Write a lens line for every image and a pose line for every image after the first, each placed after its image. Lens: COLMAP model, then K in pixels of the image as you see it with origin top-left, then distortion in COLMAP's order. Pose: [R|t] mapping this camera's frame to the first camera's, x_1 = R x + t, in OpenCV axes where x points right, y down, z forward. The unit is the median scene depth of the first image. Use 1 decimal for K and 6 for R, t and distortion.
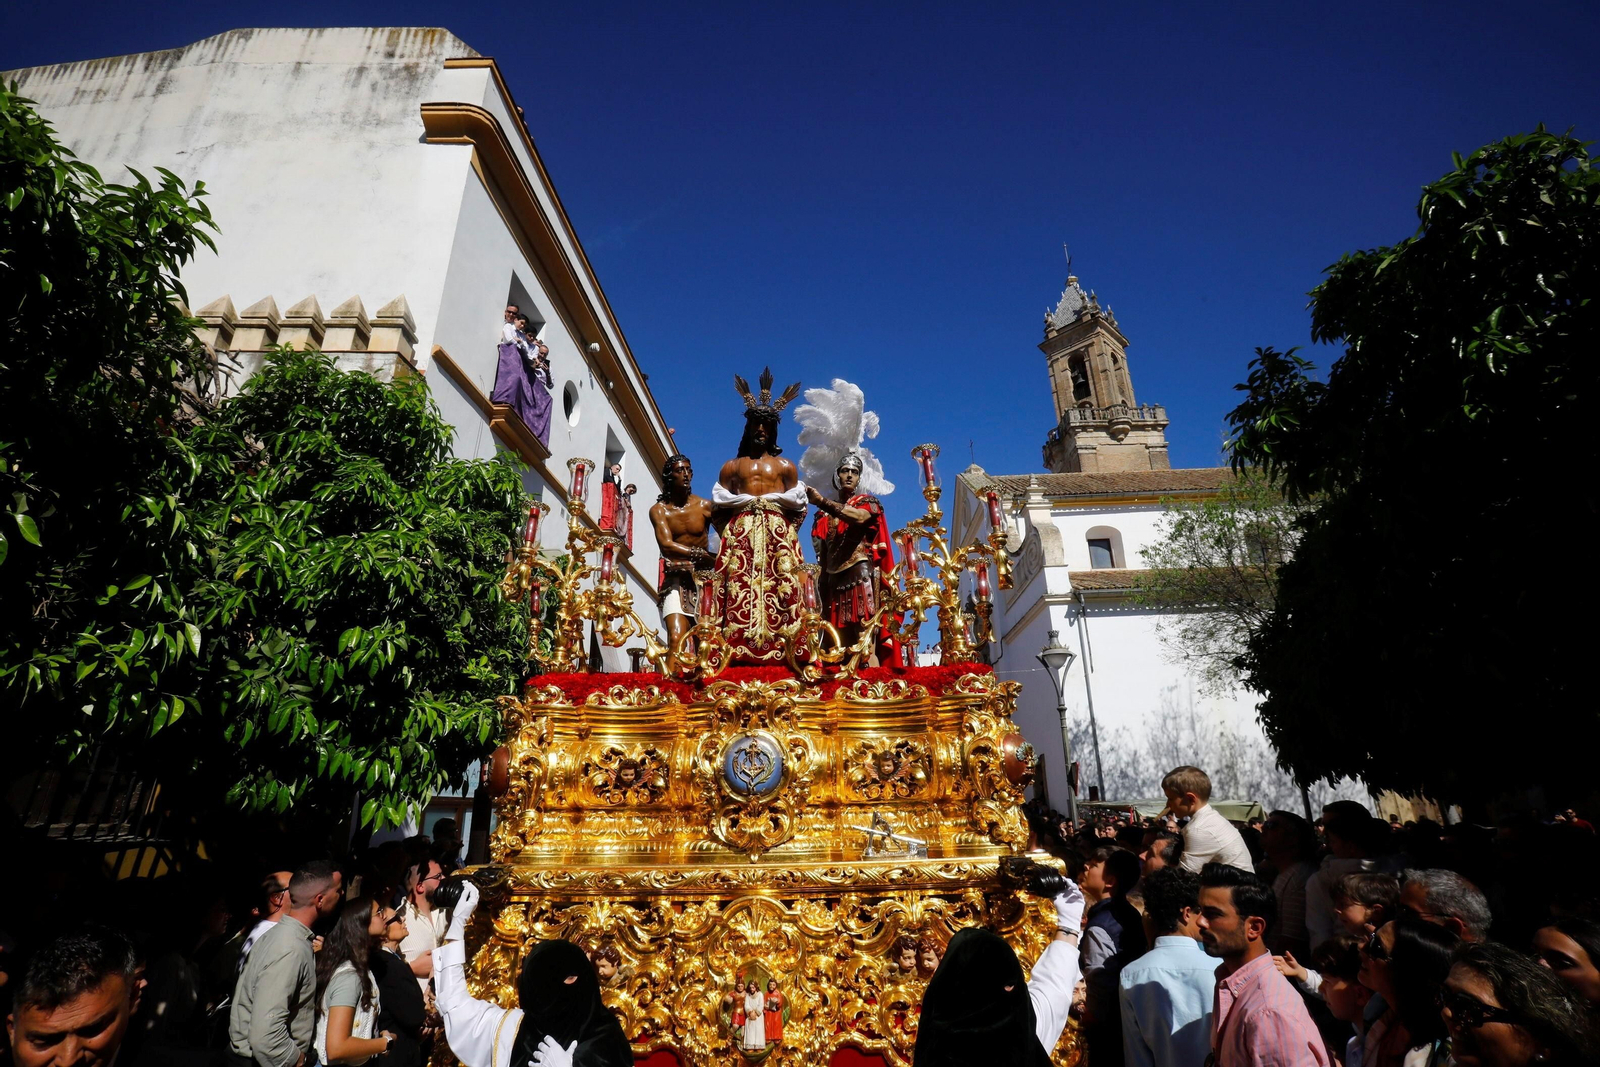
lens RADIAL K [[729.5, 0, 787.5], [0, 729.5, 538.0], [0, 0, 1]] dist [-0.060248, 0.018544]
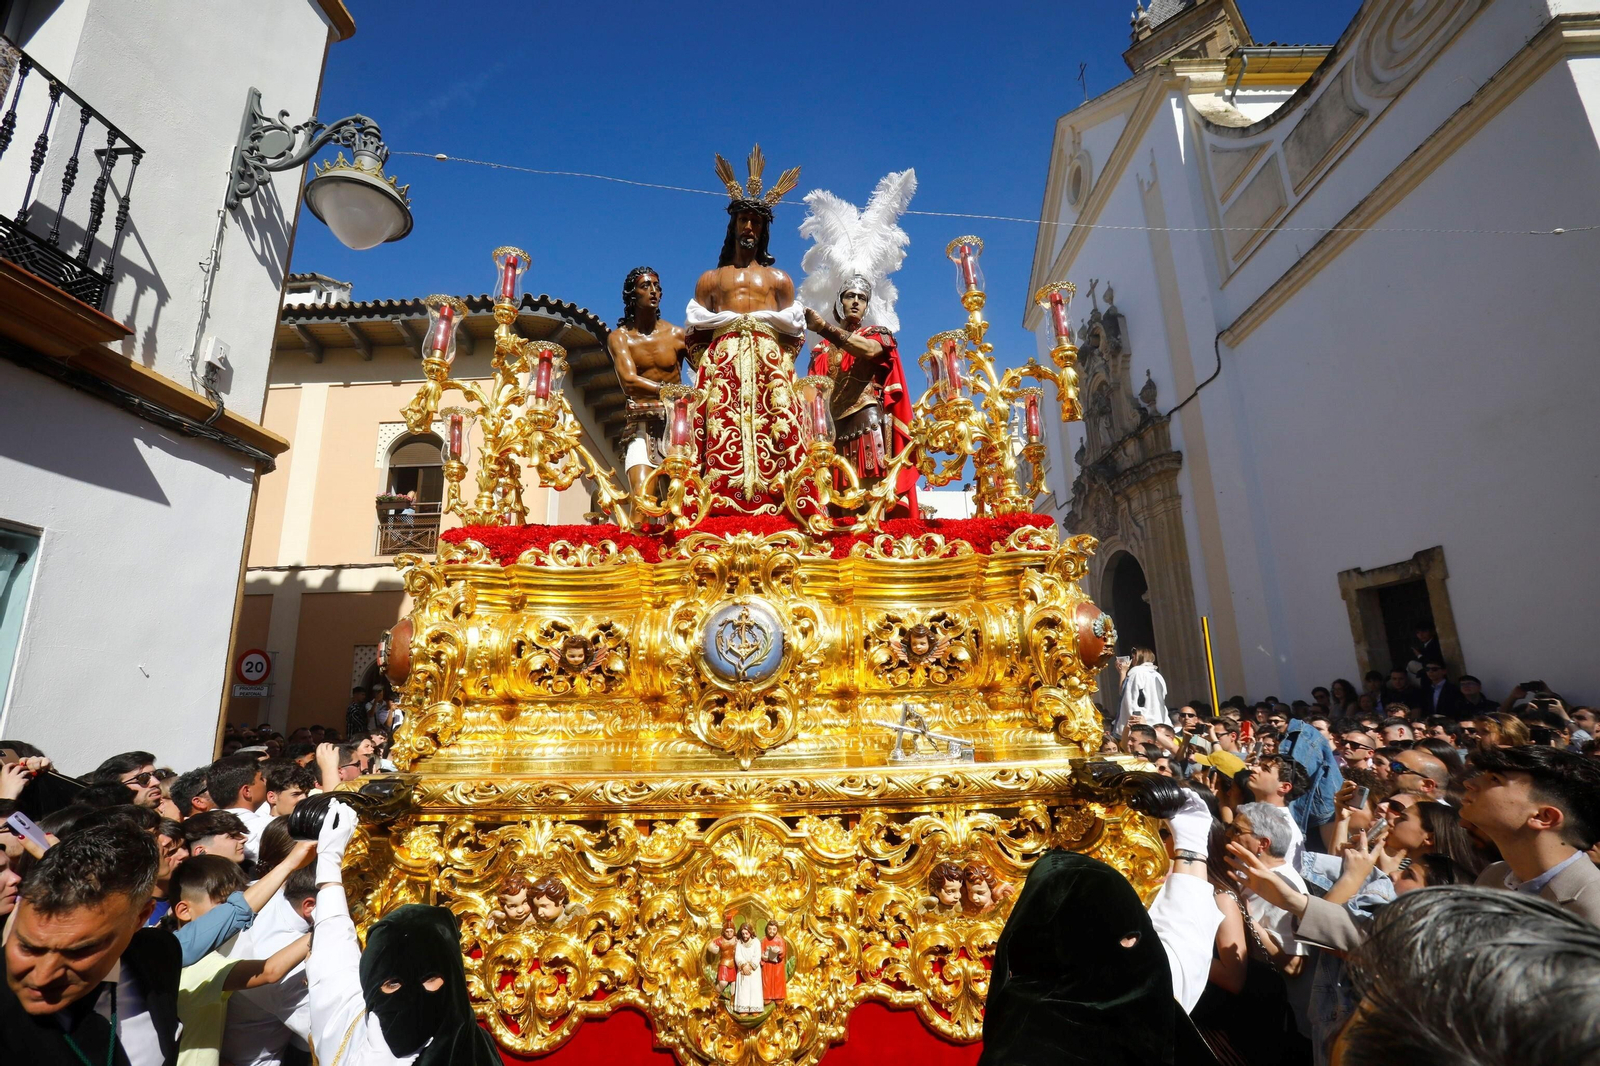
lens RADIAL K [[726.7, 0, 787.1], [0, 726.7, 534.4], [0, 0, 1]] dist [-0.052638, 0.001310]
pose [[0.999479, 0.003843, 0.032049, -0.025989], [-0.008209, 0.990507, 0.137219, 0.098150], [-0.031217, -0.137410, 0.990022, 0.269569]]
